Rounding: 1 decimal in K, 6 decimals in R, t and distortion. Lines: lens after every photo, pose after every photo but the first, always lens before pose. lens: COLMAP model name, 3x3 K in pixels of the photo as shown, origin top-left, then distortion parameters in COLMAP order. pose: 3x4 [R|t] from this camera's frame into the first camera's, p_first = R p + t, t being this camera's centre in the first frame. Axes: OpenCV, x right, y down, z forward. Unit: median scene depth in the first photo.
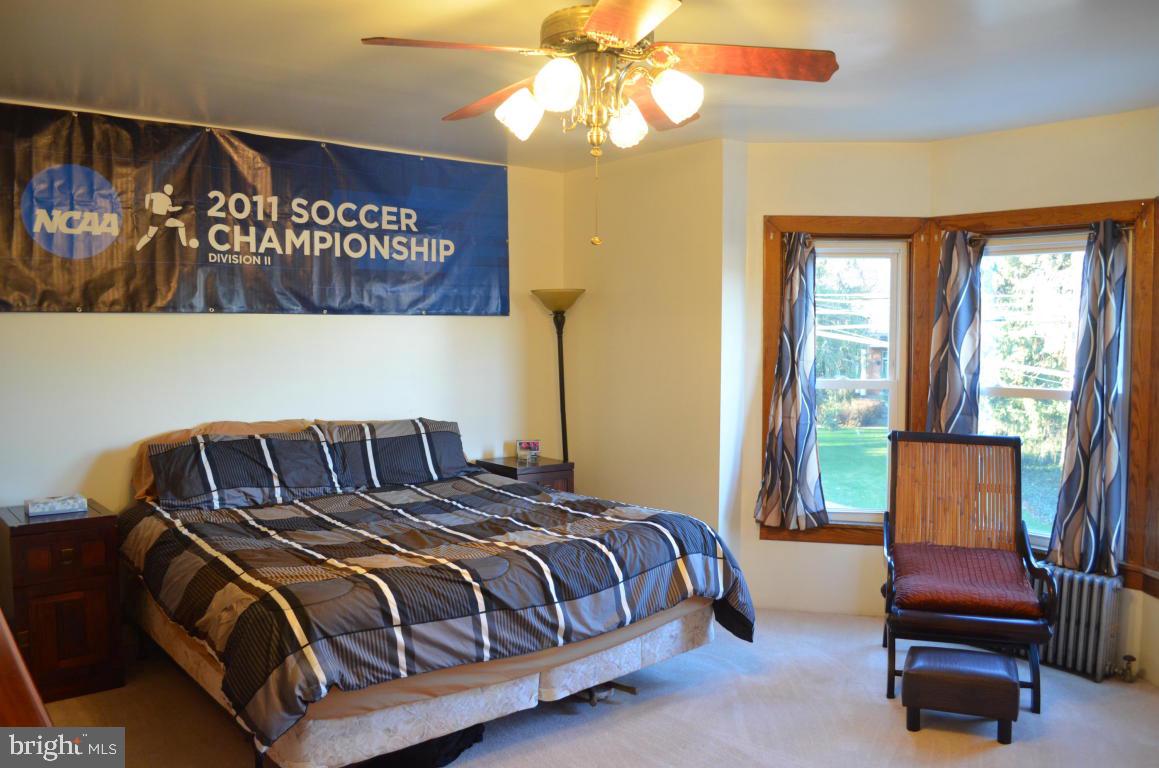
lens RADIAL K [[907.7, 0, 589.2], [0, 907.7, 384.6], [0, 0, 1]] dist [-0.080639, 0.007182]
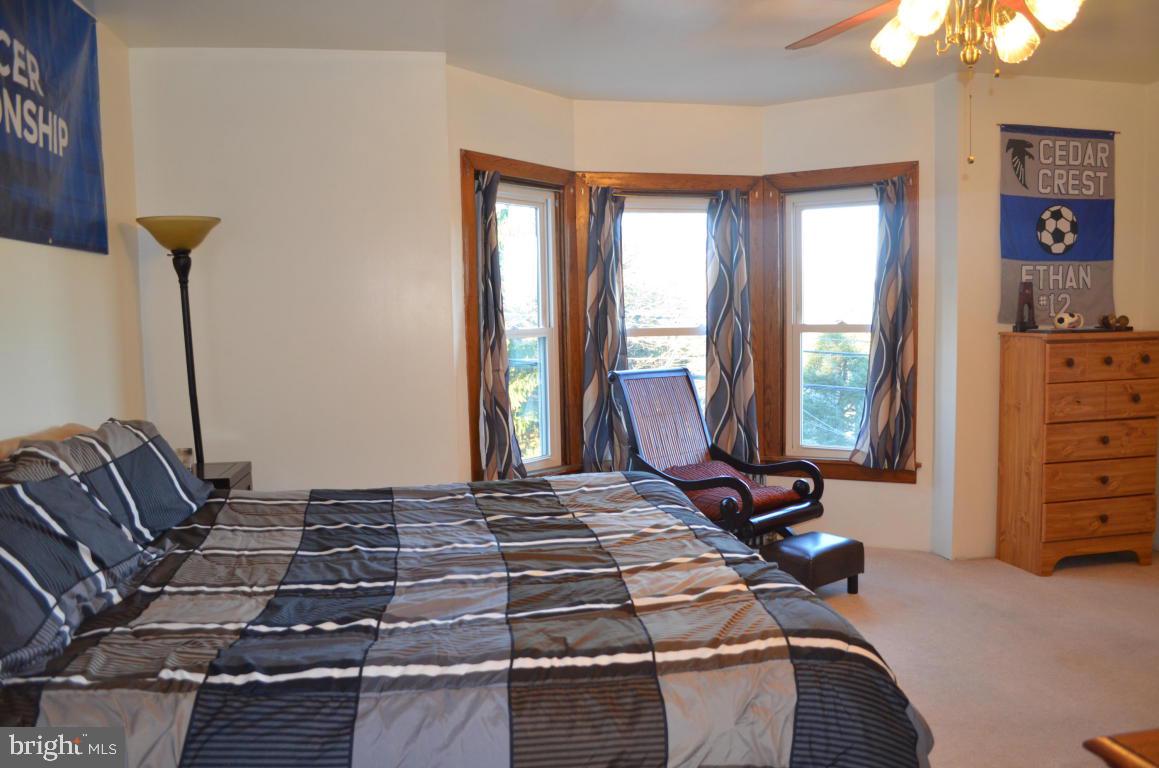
lens RADIAL K [[907.7, 0, 586.6], [0, 907.7, 390.0], [0, 0, 1]] dist [-0.080639, 0.007182]
pose [[0.480580, -0.090305, 0.872289, -0.650583], [0.066521, 0.995572, 0.066419, 0.000341], [-0.874424, 0.026105, 0.484459, 0.546874]]
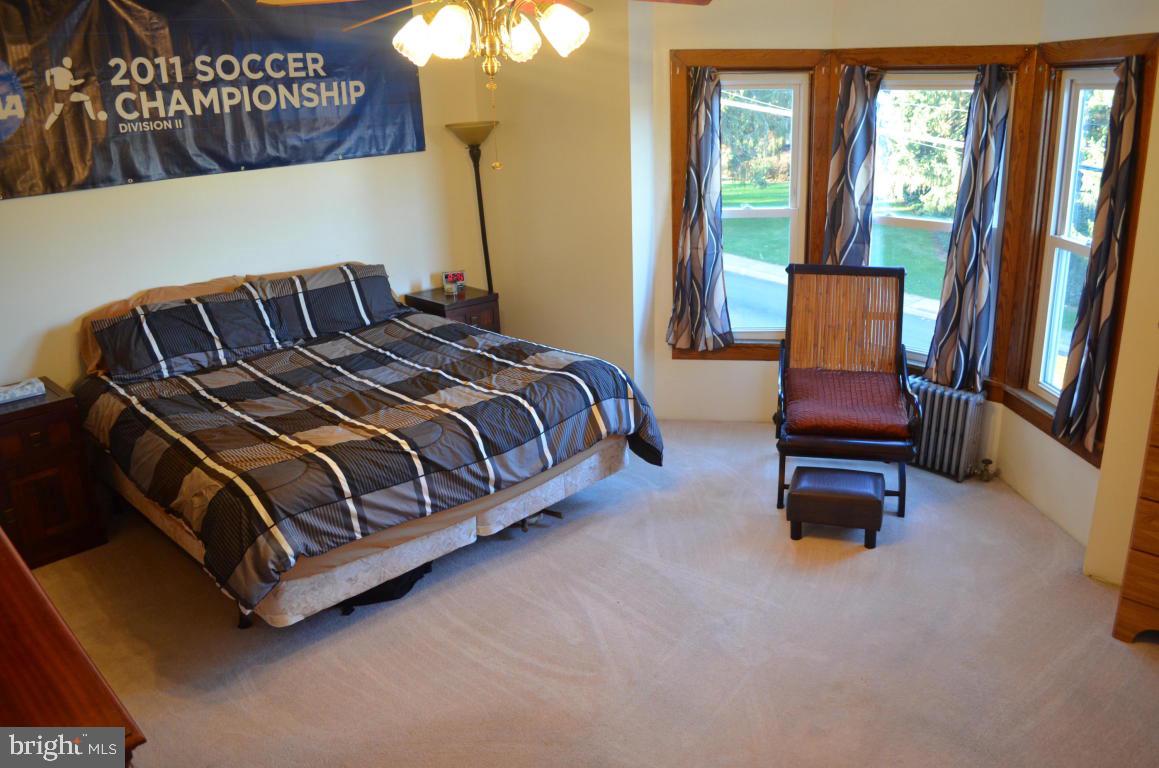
lens RADIAL K [[907.7, 0, 588.2], [0, 907.7, 382.4], [0, 0, 1]] dist [-0.080639, 0.007182]
pose [[0.996308, -0.058879, 0.062471, 0.020344], [0.040390, 0.963650, 0.264098, -0.115117], [-0.075750, -0.260600, 0.962471, -0.069729]]
